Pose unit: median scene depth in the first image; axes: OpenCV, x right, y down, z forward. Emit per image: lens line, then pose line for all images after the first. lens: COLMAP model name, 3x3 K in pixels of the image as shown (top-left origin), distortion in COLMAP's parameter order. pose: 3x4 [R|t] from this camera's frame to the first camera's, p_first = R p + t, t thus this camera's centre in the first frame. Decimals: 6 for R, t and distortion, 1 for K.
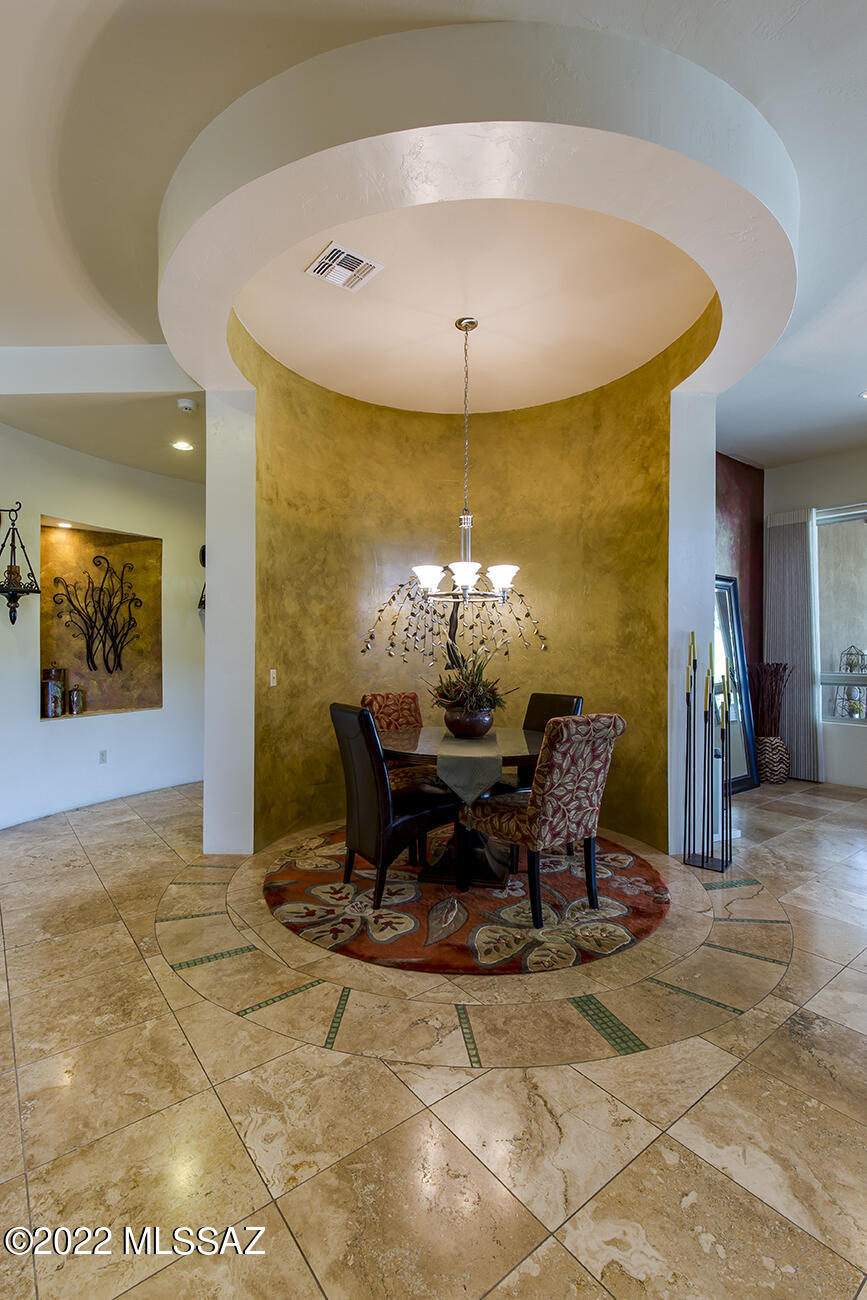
lens RADIAL K [[588.0, 0, 432.8], [0, 588.0, 648.3], [0, 0, 1]] dist [0.012091, -0.002762]
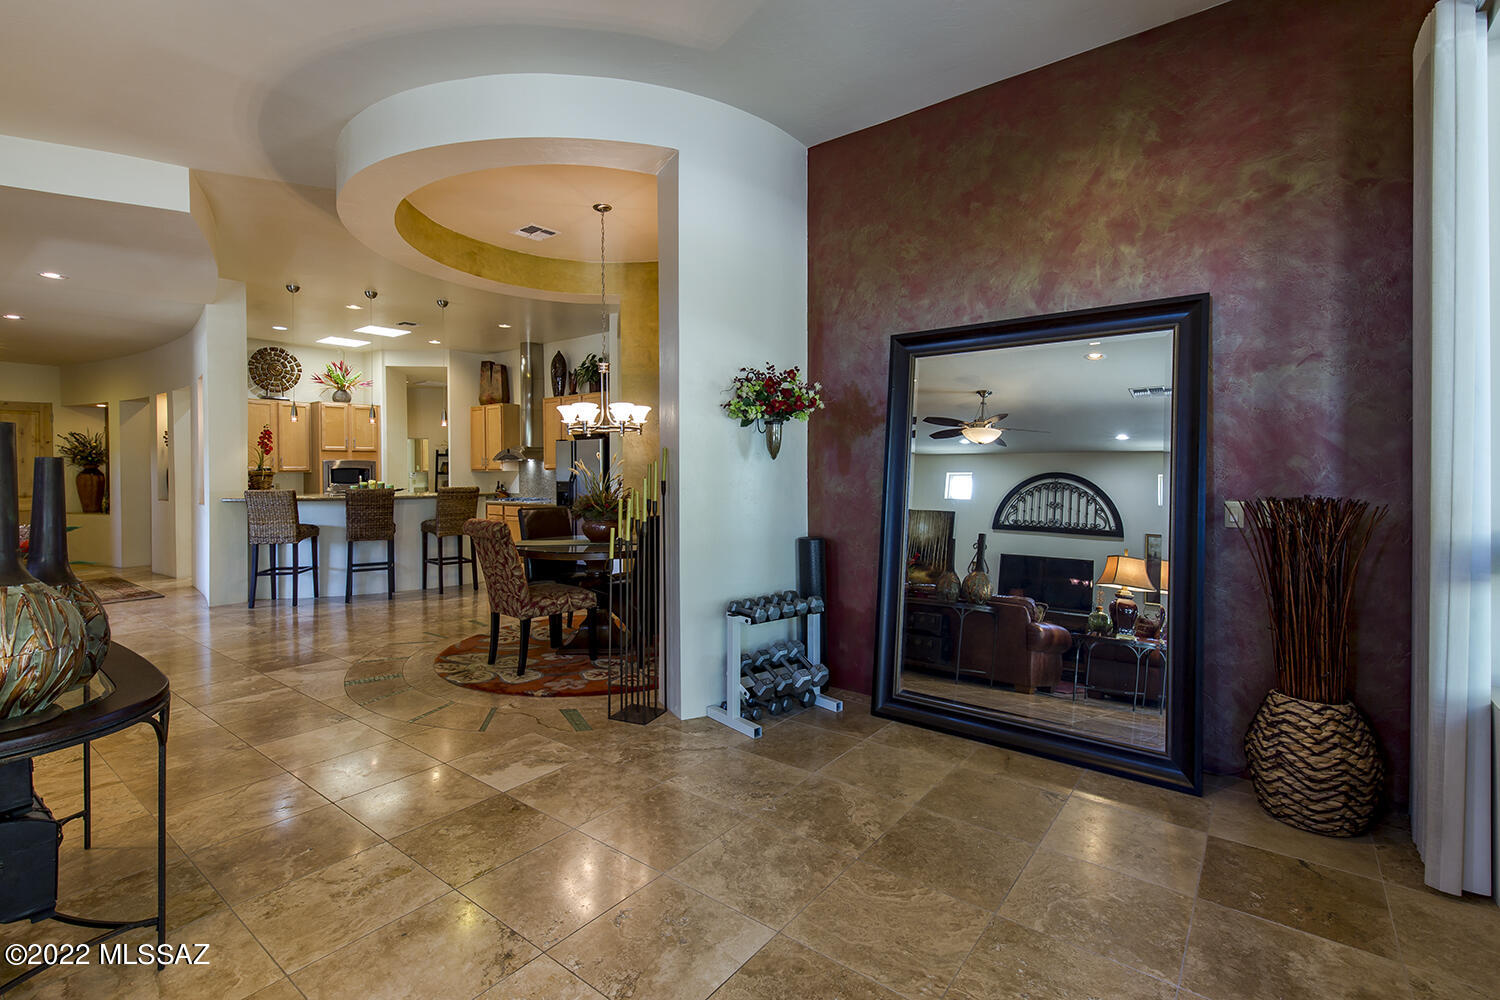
lens RADIAL K [[678.4, 0, 740.8], [0, 678.4, 475.8], [0, 0, 1]] dist [0.012091, -0.002762]
pose [[0.244462, 0.001608, -0.969657, 1.378593], [0.010221, 0.999939, 0.004236, 0.008743], [0.969605, -0.010947, 0.244431, 0.848253]]
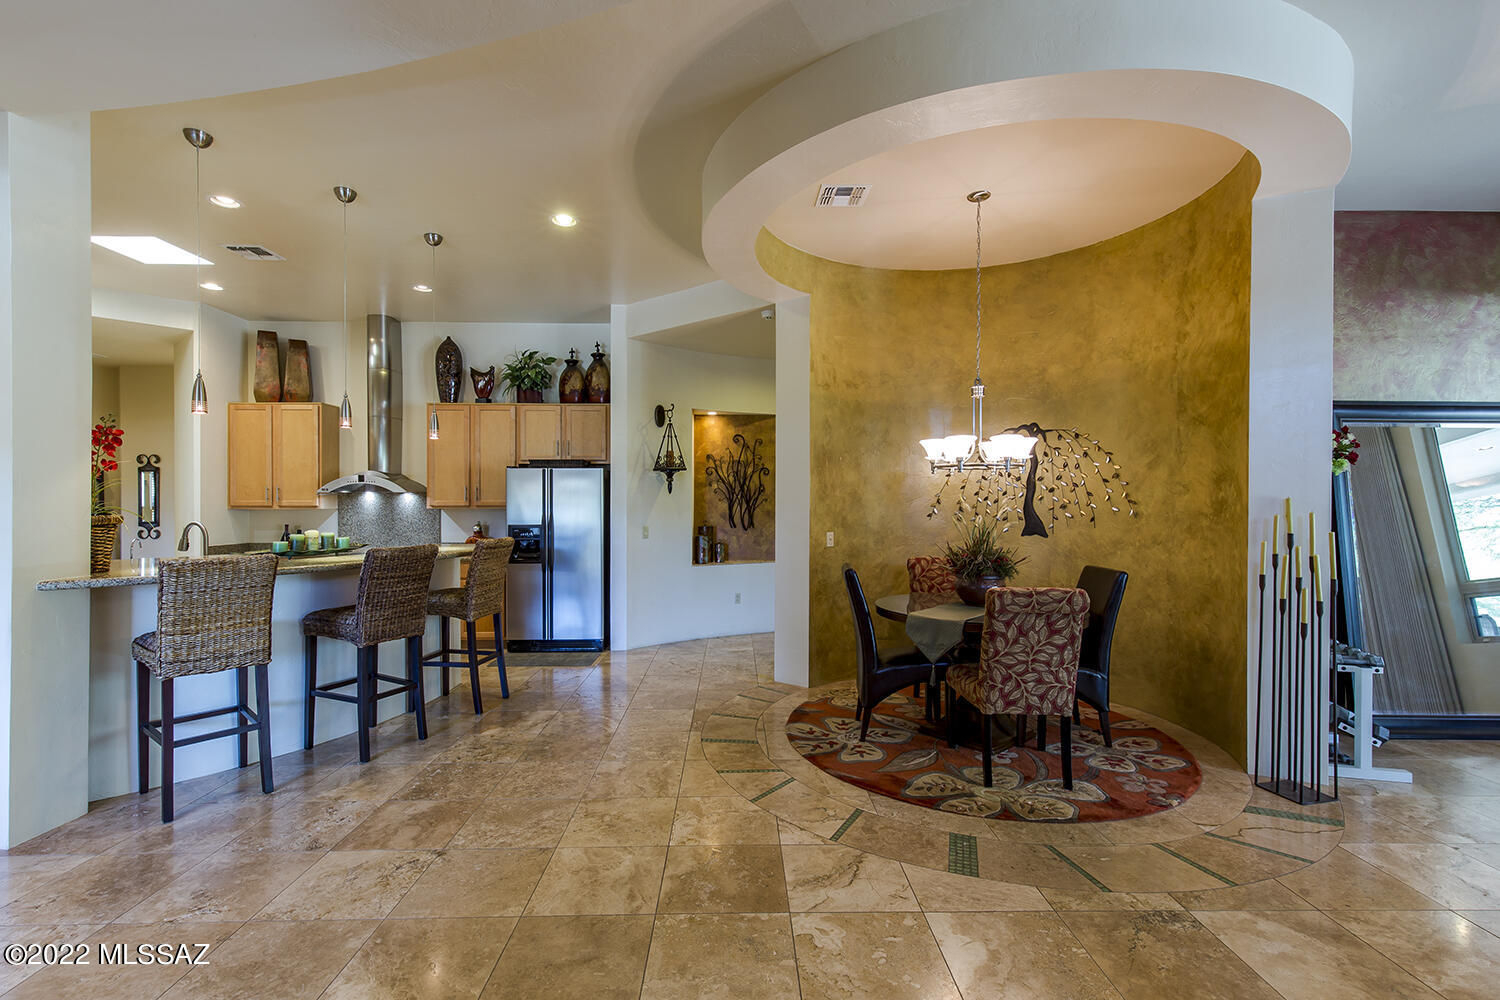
lens RADIAL K [[678.4, 0, 741.9], [0, 678.4, 503.0], [0, 0, 1]] dist [0.012091, -0.002762]
pose [[0.797598, -0.000503, -0.603189, 0.399937], [0.003287, 0.999988, 0.003512, -0.026707], [0.603180, -0.004784, 0.797591, -0.162703]]
